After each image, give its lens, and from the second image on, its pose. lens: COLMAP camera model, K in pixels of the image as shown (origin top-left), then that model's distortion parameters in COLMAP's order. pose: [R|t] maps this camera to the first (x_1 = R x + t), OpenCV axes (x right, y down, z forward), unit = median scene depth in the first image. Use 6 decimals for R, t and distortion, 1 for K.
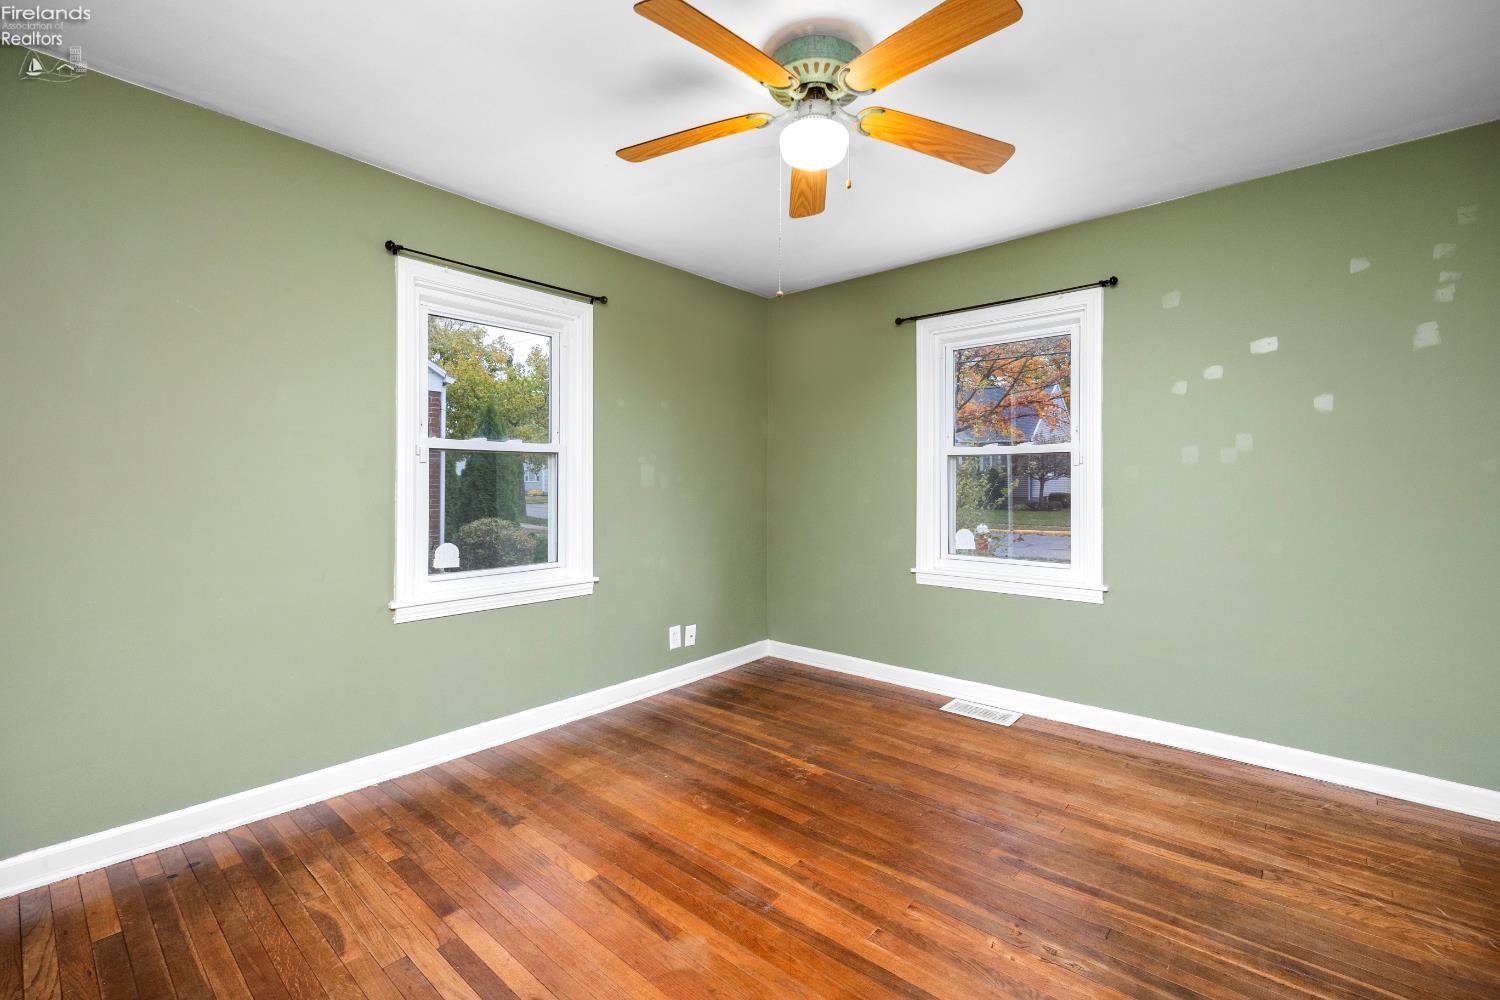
lens RADIAL K [[649.8, 0, 752.7], [0, 649.8, 482.2], [0, 0, 1]] dist [0.001886, 0.000020]
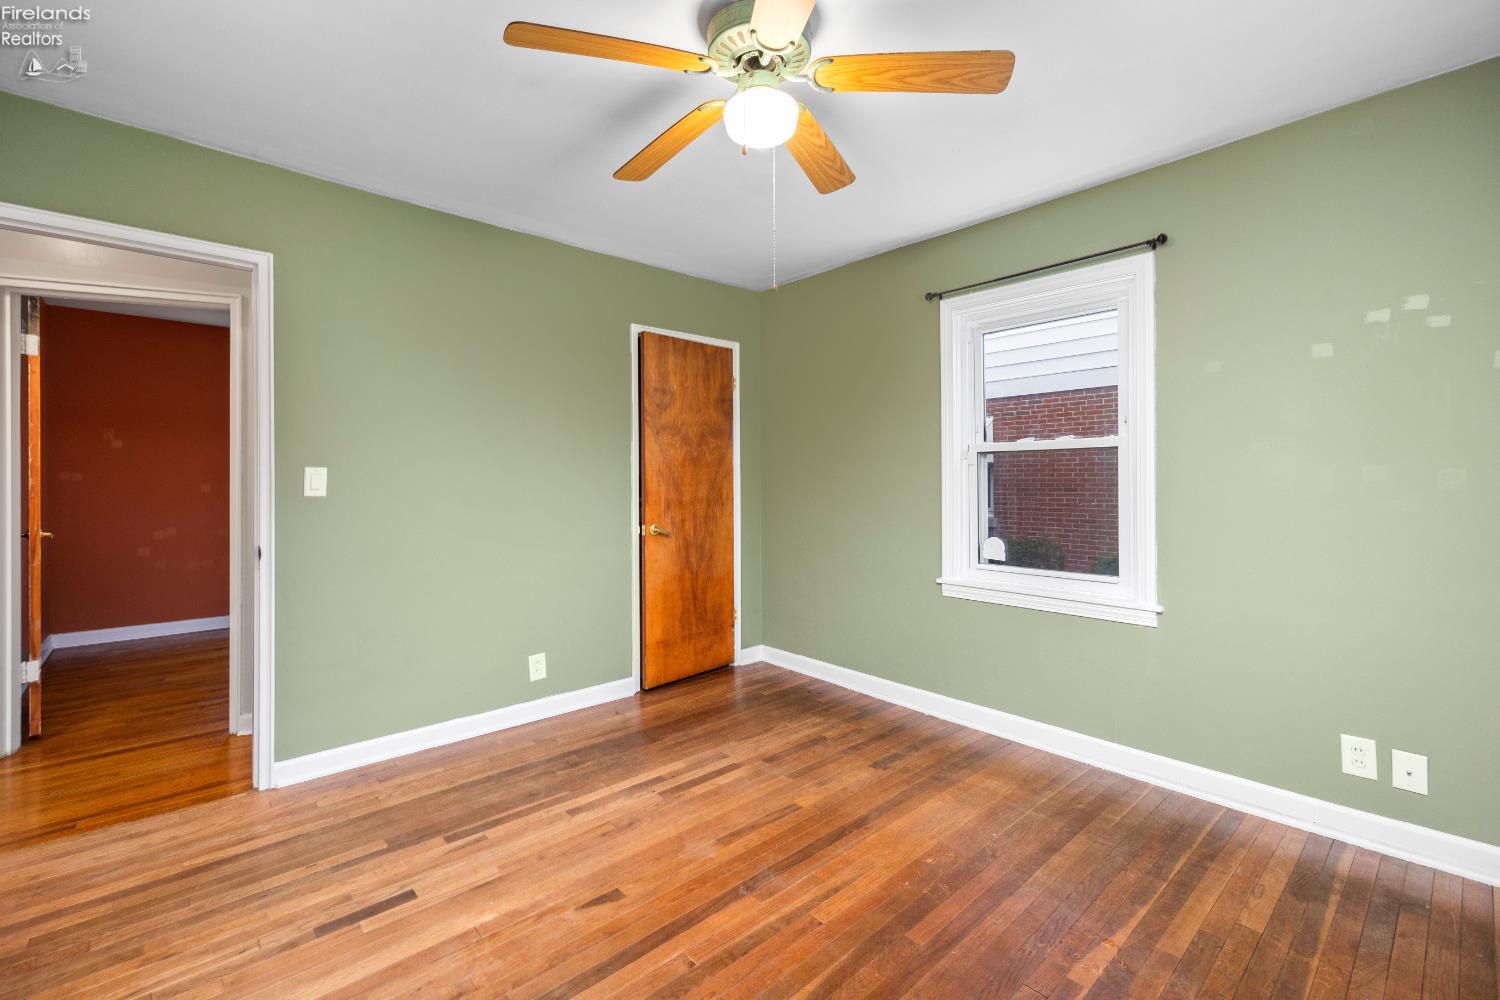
lens RADIAL K [[649.8, 0, 752.7], [0, 649.8, 482.2], [0, 0, 1]] dist [0.001886, 0.000020]
pose [[-0.123364, 0.001894, -0.992360, 0.783151], [0.001883, 0.999997, 0.001674, -0.002440], [0.992360, -0.001662, -0.123367, 0.850125]]
